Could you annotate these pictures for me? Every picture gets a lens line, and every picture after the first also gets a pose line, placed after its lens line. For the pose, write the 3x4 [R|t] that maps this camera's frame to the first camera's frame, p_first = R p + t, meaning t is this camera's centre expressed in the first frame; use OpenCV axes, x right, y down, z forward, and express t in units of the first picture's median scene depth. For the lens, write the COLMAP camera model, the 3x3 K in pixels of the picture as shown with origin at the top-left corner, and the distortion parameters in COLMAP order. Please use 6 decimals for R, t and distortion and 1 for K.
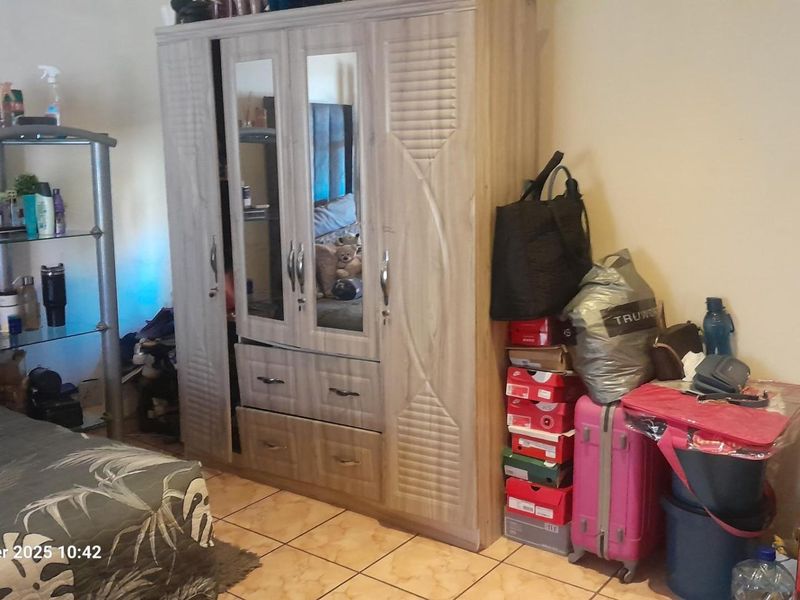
lens RADIAL K [[839.3, 0, 400.0], [0, 839.3, 300.0], [0, 0, 1]] dist [0.090534, -0.030300]
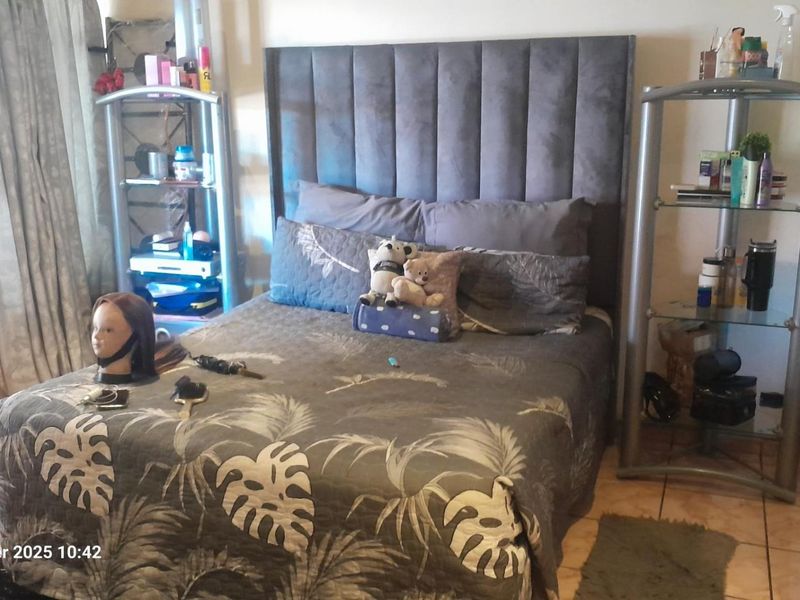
lens RADIAL K [[839.3, 0, 400.0], [0, 839.3, 300.0], [0, 0, 1]] dist [0.090534, -0.030300]
pose [[0.314778, 0.231616, -0.920472, 0.503859], [-0.182476, 0.966447, 0.180783, -0.125229], [0.931460, 0.111058, 0.346480, 0.626401]]
